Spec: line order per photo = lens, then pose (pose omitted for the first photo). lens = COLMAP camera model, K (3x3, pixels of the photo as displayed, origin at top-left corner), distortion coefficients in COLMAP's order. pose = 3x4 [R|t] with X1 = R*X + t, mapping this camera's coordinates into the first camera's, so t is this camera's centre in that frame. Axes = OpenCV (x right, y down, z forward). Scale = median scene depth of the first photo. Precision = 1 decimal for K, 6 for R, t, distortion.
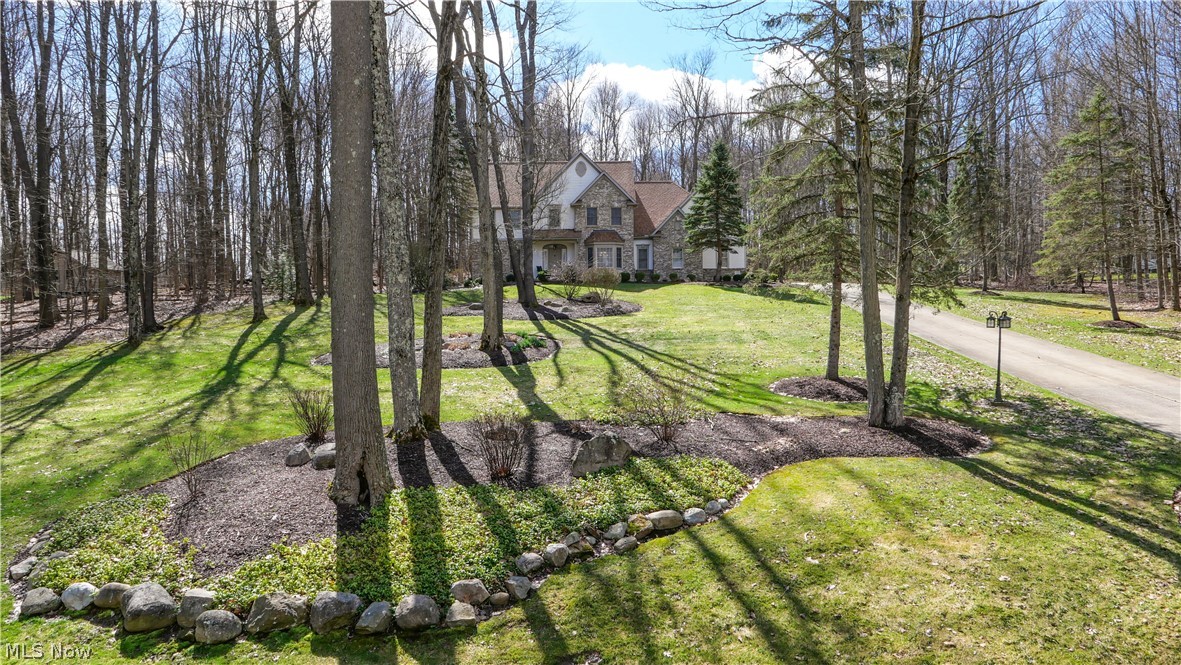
lens RADIAL K [[782.8, 0, 585.7], [0, 782.8, 330.6], [0, 0, 1]] dist [0.026583, 0.000120]
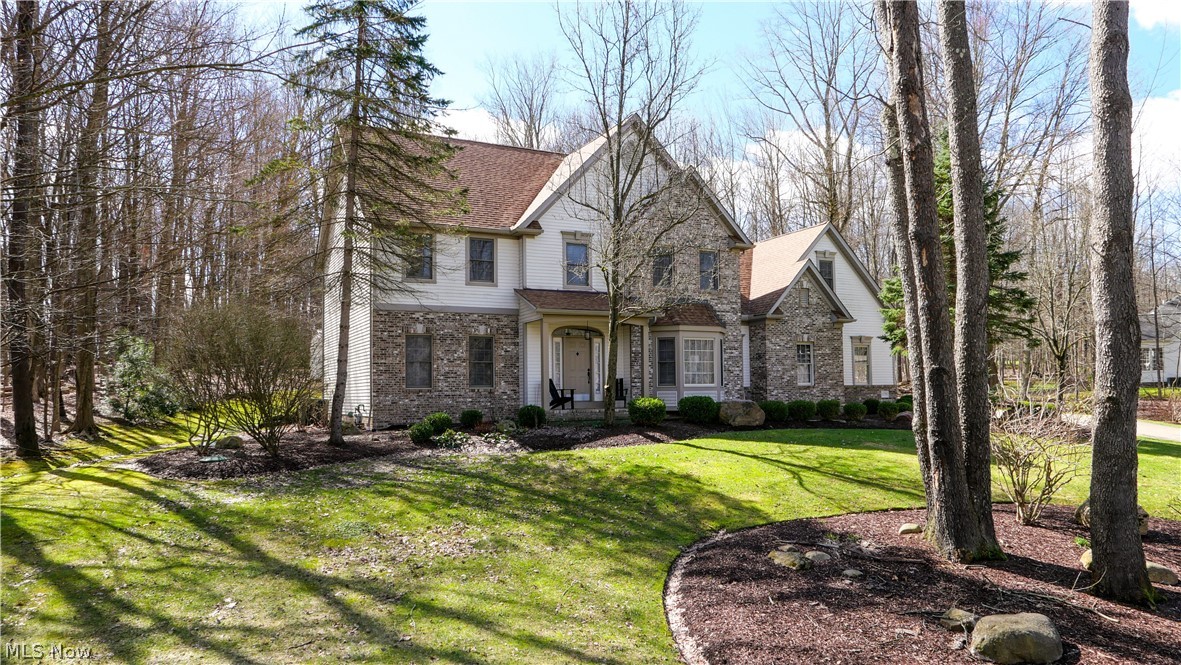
lens RADIAL K [[782.8, 0, 593.1], [0, 782.8, 336.2], [0, 0, 1]] dist [0.026583, 0.000120]
pose [[0.883694, 0.034686, 0.466778, -0.228276], [0.011705, 0.995301, -0.096120, -0.065532], [-0.467918, 0.090404, 0.879136, 0.638508]]
